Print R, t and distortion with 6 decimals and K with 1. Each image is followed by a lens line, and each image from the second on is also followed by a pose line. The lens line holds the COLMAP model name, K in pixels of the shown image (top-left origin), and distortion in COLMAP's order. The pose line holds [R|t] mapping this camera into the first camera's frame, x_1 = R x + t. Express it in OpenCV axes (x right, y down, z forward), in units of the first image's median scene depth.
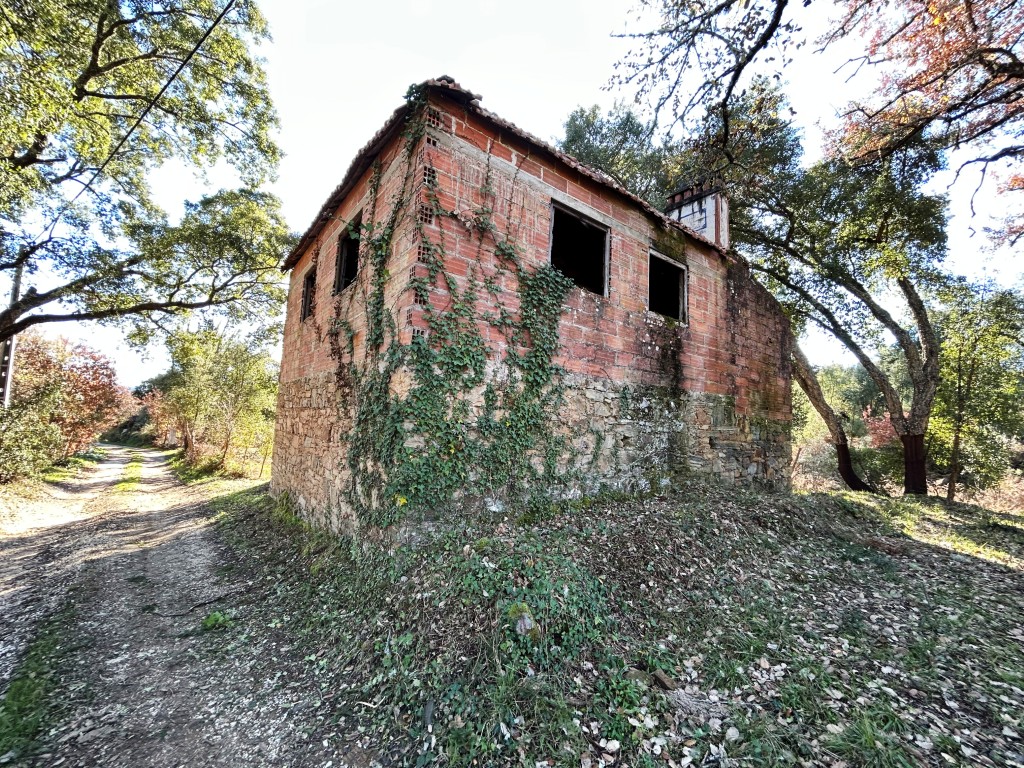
lens RADIAL K [[411.6, 0, 512.0], [0, 411.6, 383.3], [0, 0, 1]] dist [-0.002785, 0.000319]
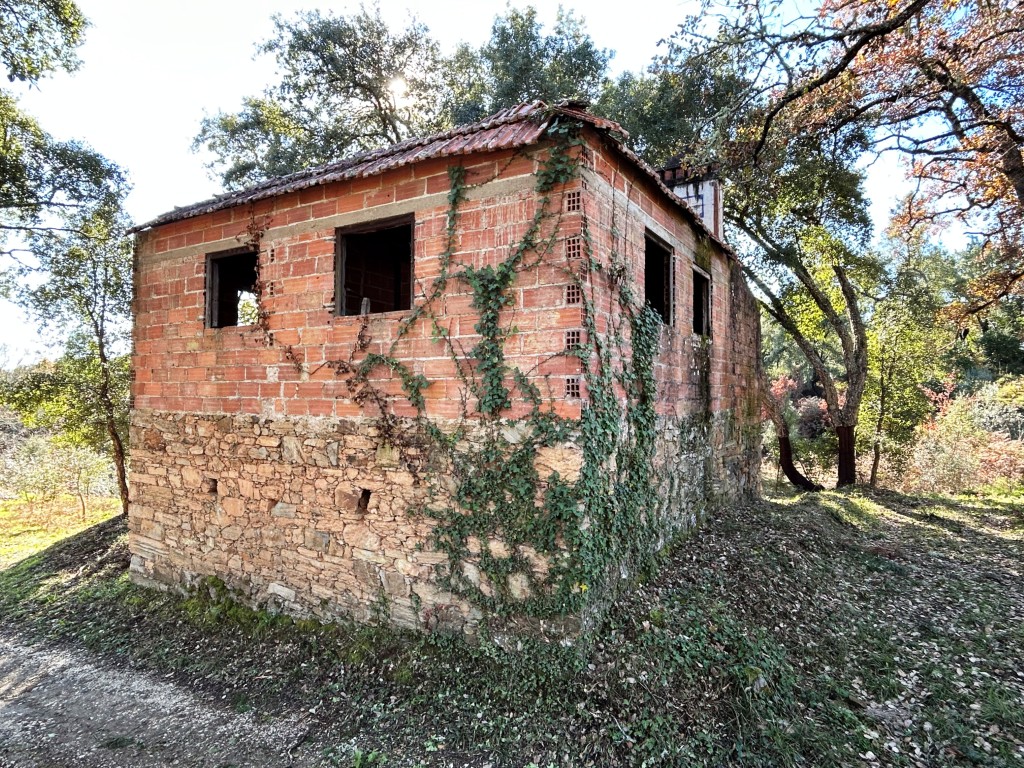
lens RADIAL K [[594.8, 0, 512.2], [0, 594.8, 383.5], [0, 0, 1]] dist [-0.008968, 0.004561]
pose [[0.935016, -0.034544, 0.352918, -0.738456], [0.006604, 0.996767, 0.080070, -0.244443], [-0.354543, -0.072536, 0.932222, -0.150135]]
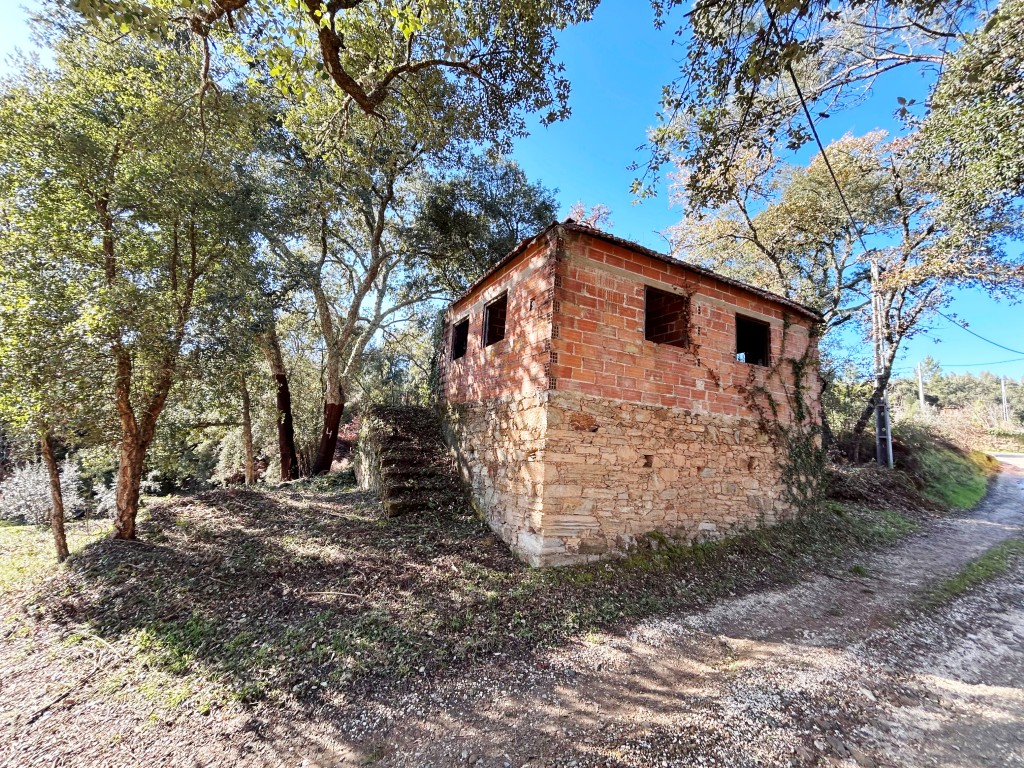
lens RADIAL K [[411.6, 0, 512.2], [0, 411.6, 384.0], [0, 0, 1]] dist [-0.002785, 0.000319]
pose [[0.203171, 0.103001, 0.973711, -2.633322], [-0.146415, 0.986467, -0.073800, 0.096969], [-0.968135, -0.127572, 0.215502, 1.989231]]
